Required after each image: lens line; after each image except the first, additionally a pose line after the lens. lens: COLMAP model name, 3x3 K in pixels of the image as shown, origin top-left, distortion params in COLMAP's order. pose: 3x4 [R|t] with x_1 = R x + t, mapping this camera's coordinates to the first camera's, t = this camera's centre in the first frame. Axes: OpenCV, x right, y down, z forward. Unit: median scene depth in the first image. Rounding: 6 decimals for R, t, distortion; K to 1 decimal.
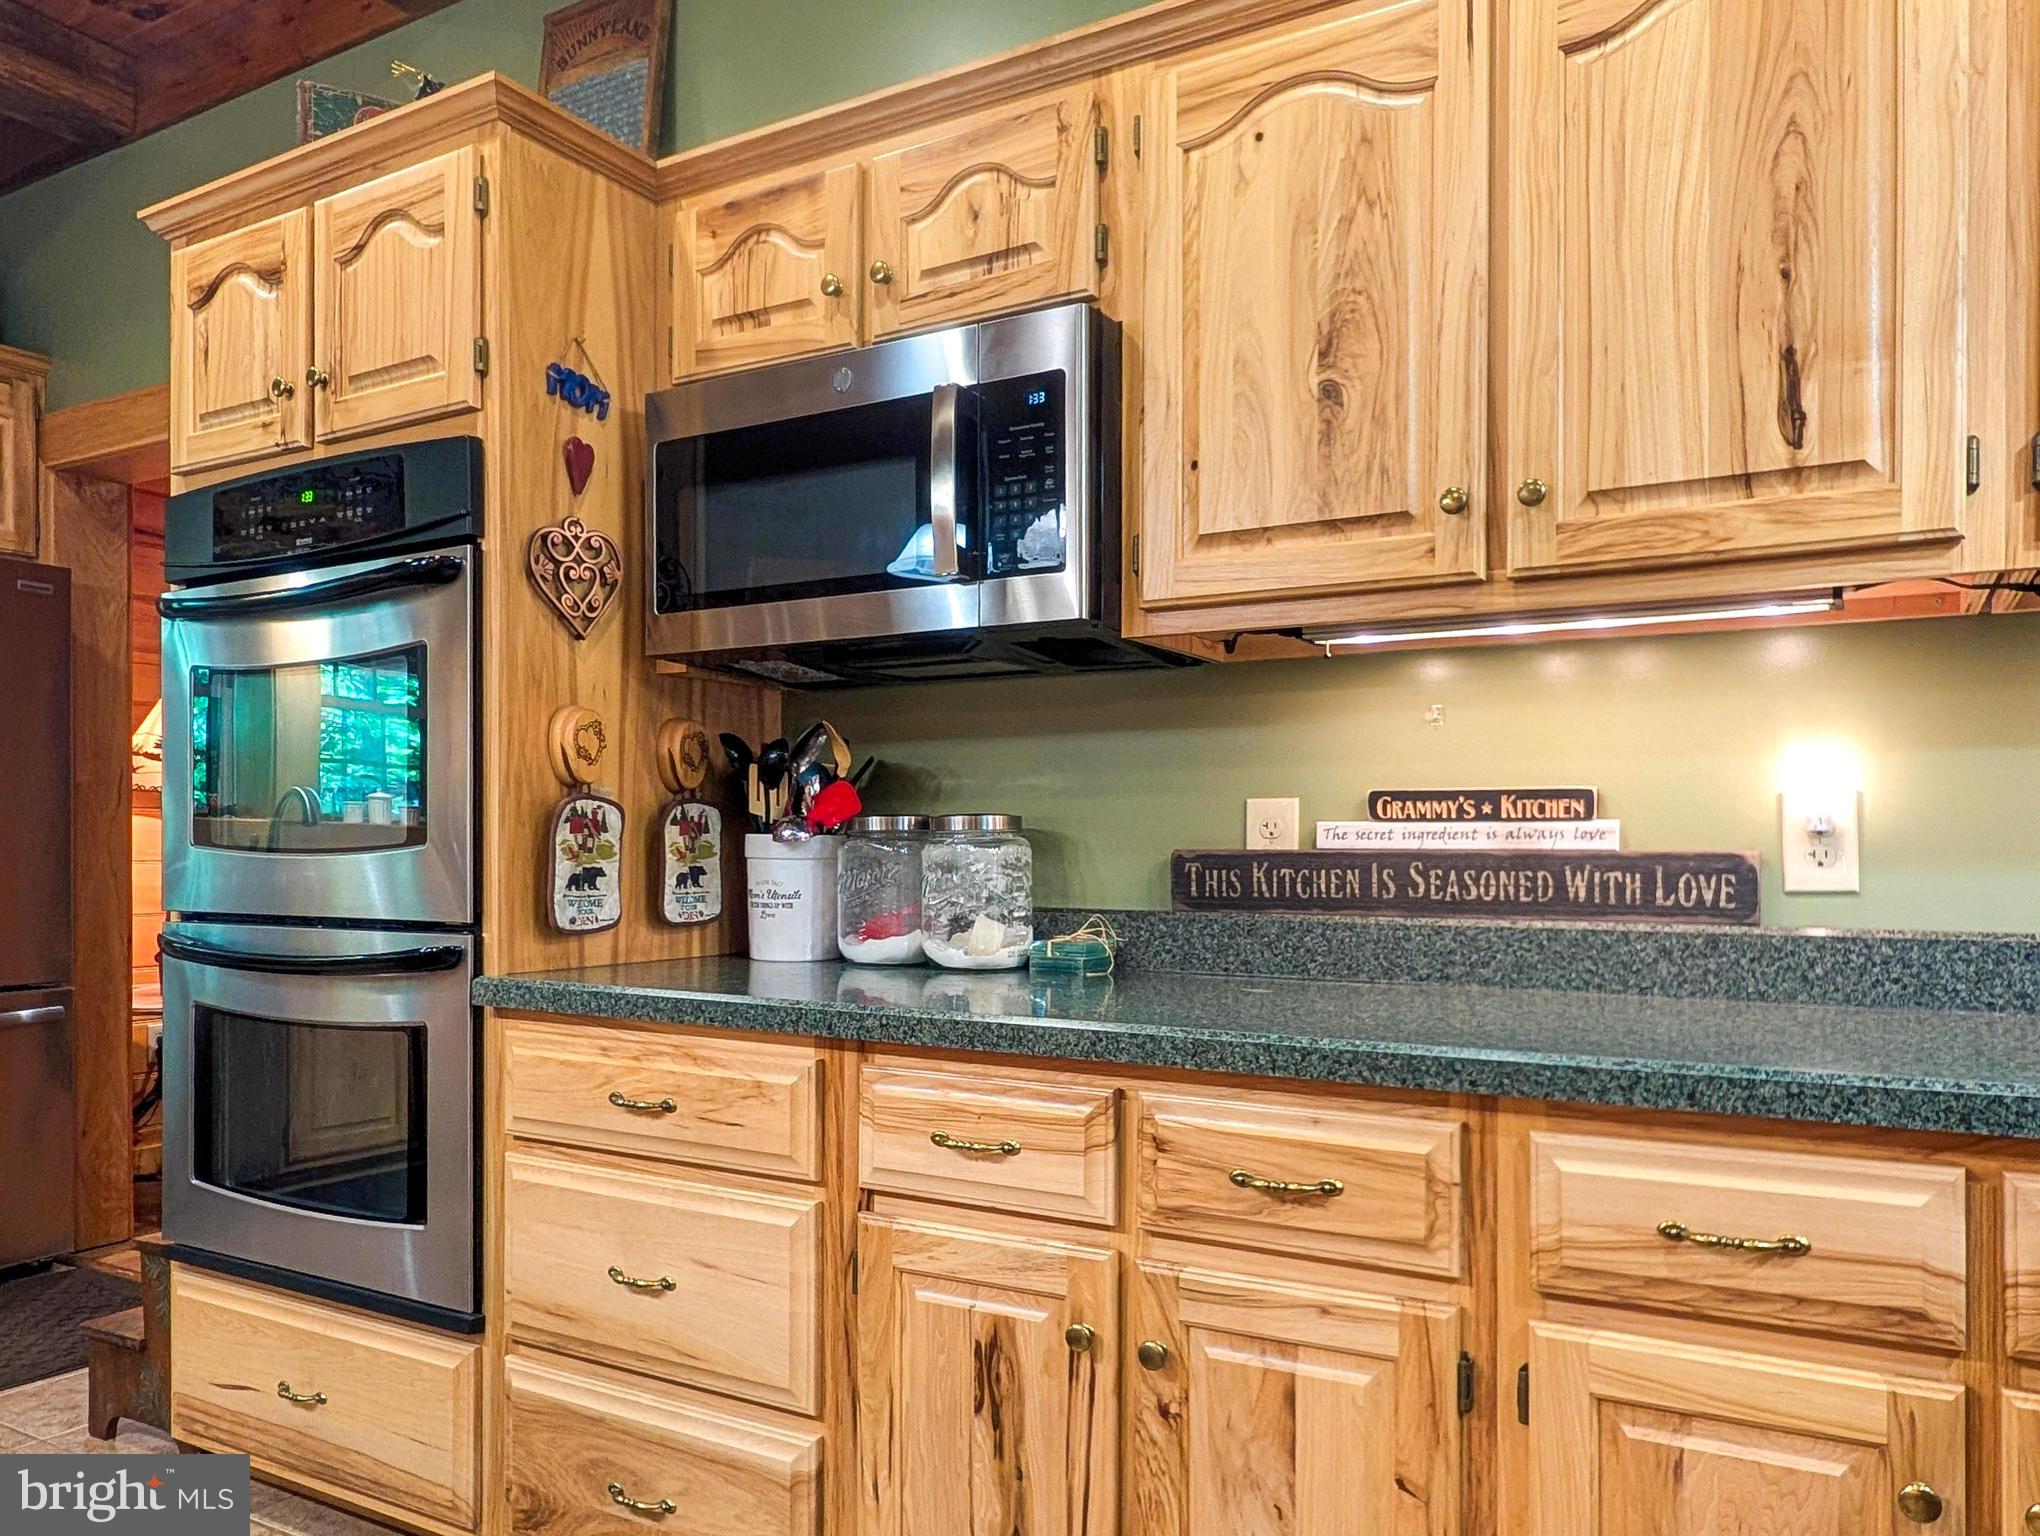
lens RADIAL K [[1451.7, 0, 1039.3], [0, 1451.7, 852.0], [0, 0, 1]] dist [0.000015, -0.000857]
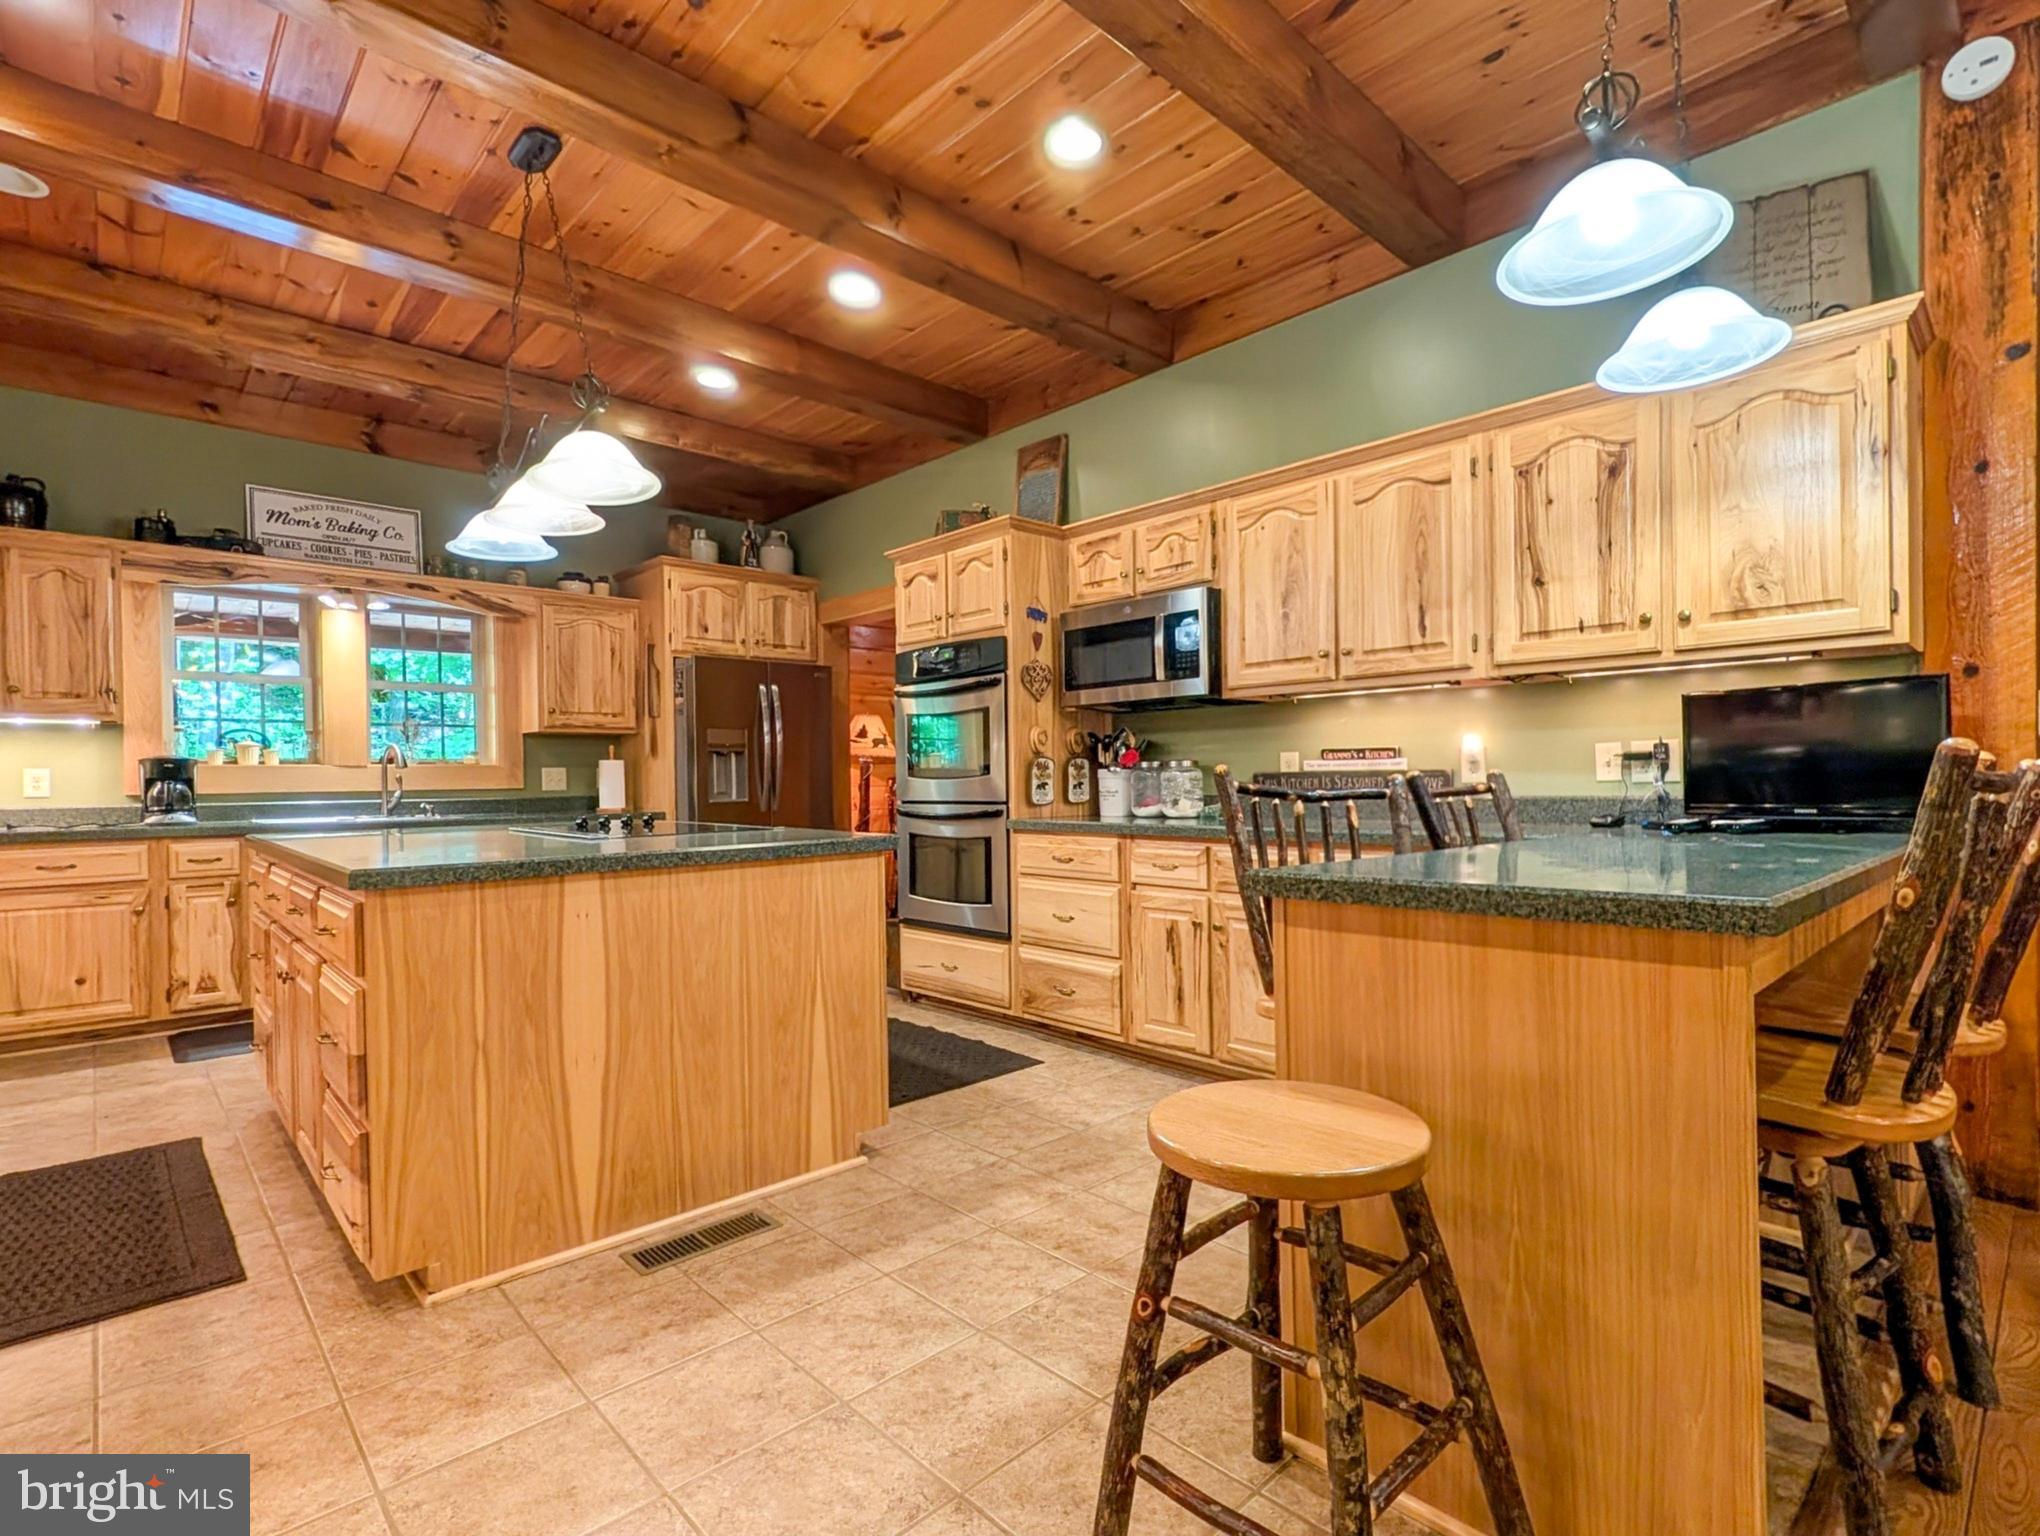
lens RADIAL K [[984.8, 0, 1031.3], [0, 984.8, 785.2], [0, 0, 1]] dist [-0.000782, 0.001602]
pose [[0.958699, -0.013272, -0.284114, 0.235683], [0.014080, 0.999901, 0.000803, 0.016411], [0.284075, -0.004770, 0.958790, -0.936112]]
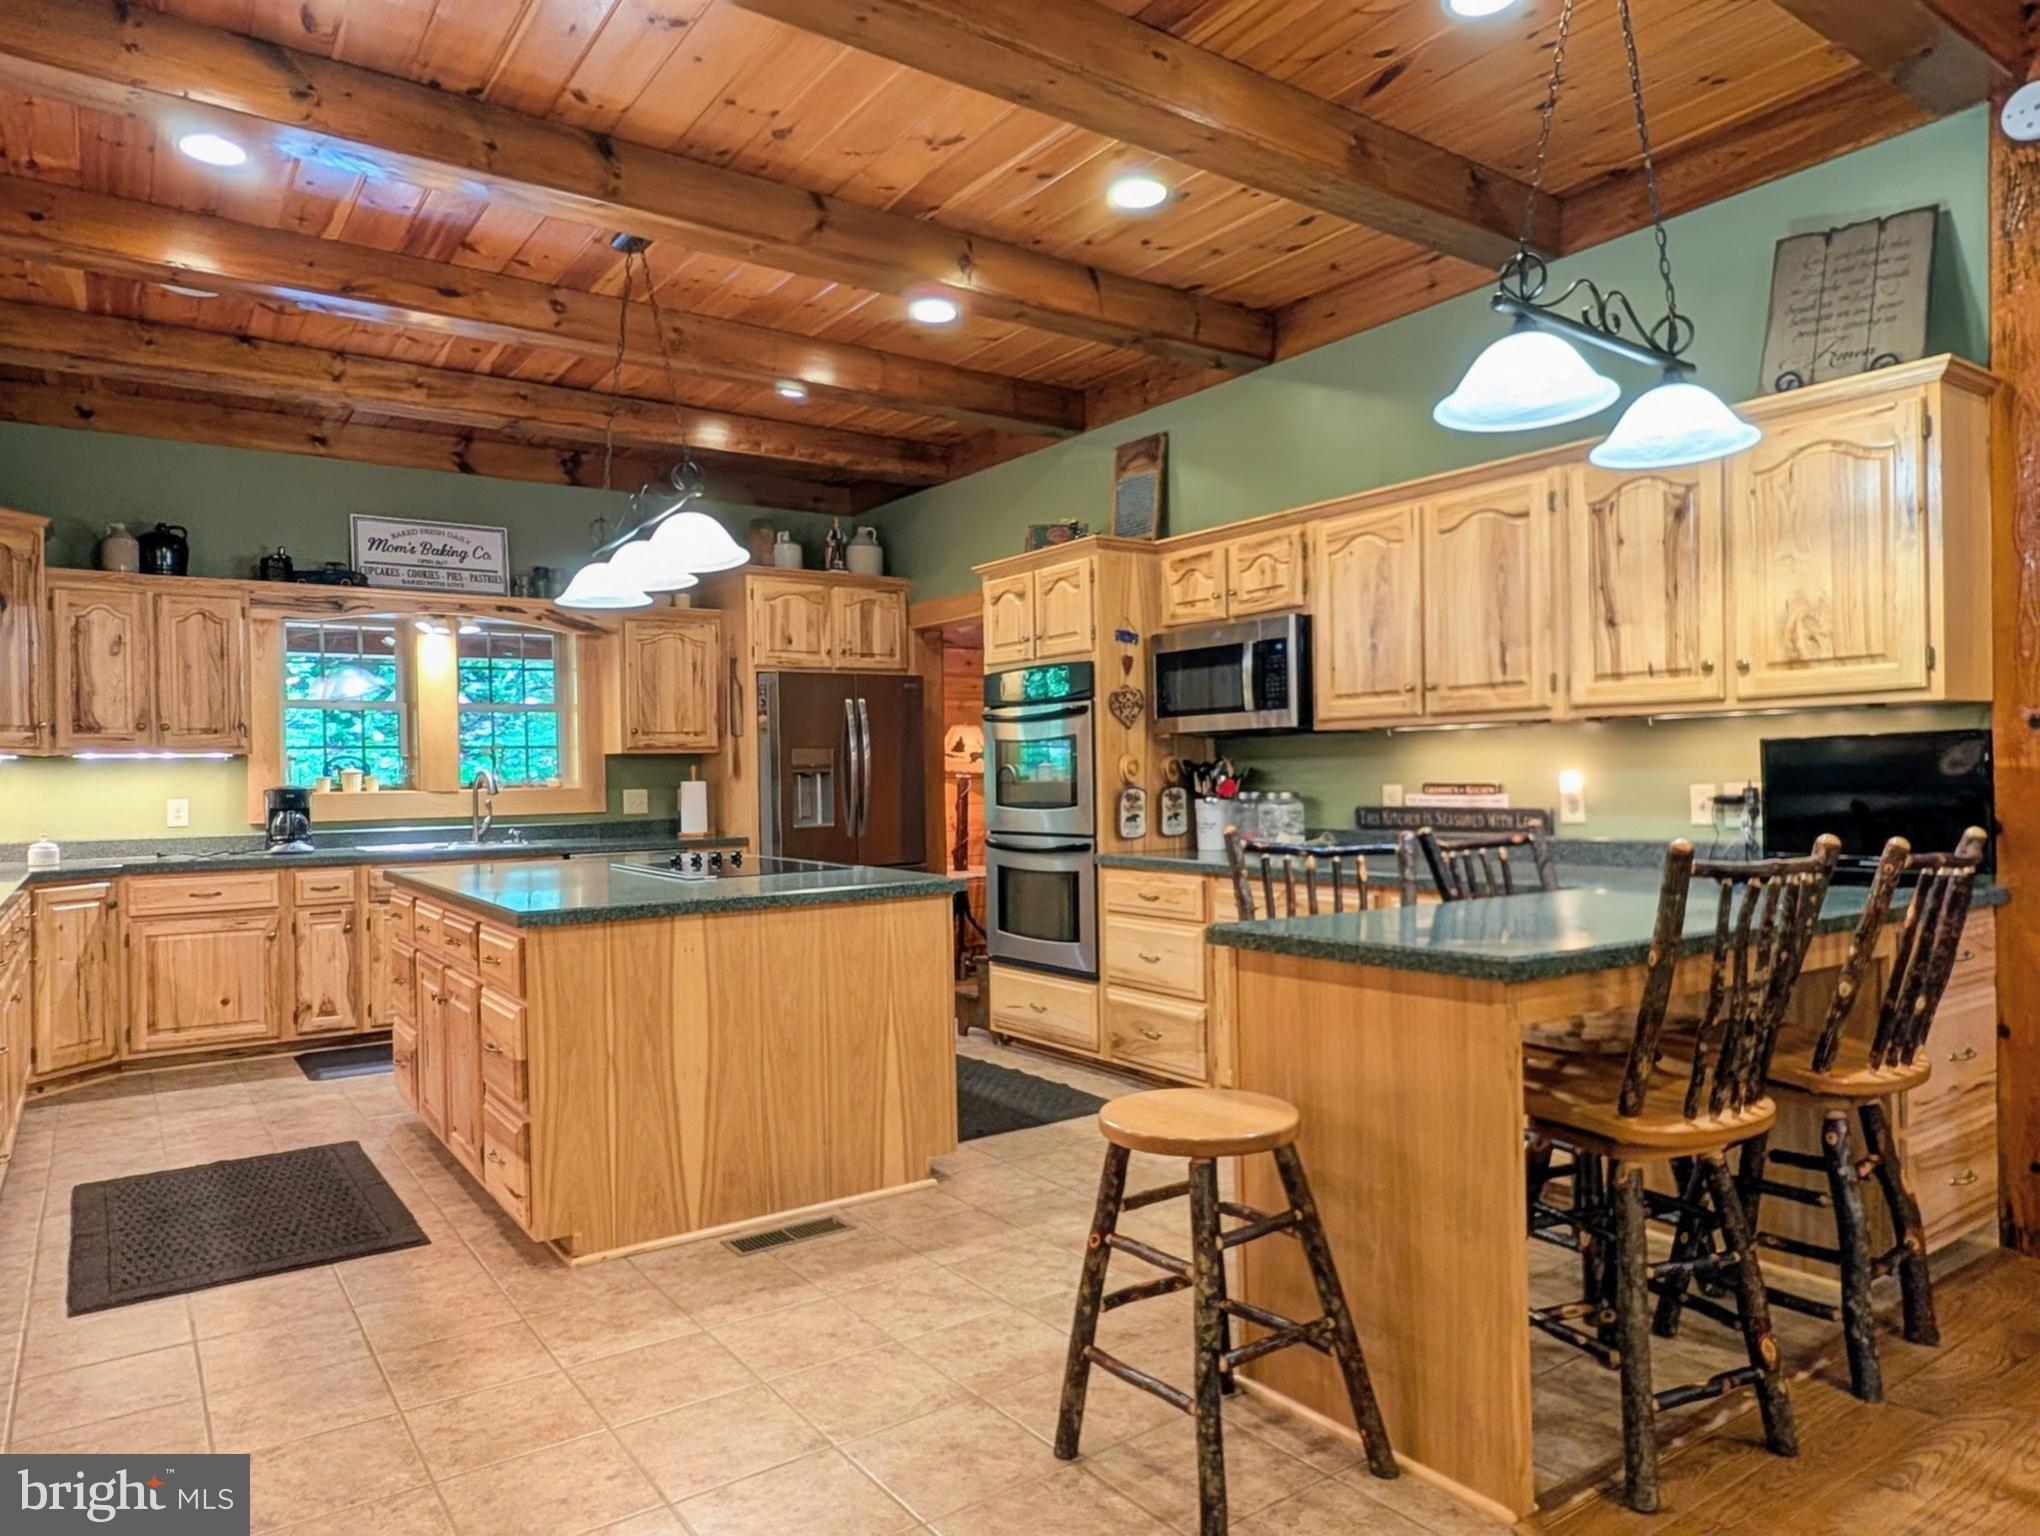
lens RADIAL K [[1292.8, 0, 1012.5], [0, 1292.8, 781.8], [0, 0, 1]] dist [0.000121, 0.001717]
pose [[0.905823, -0.015742, -0.423364, 0.547496], [0.017394, 0.999849, 0.000037, -0.058016], [0.423299, -0.007397, 0.905960, -1.381841]]
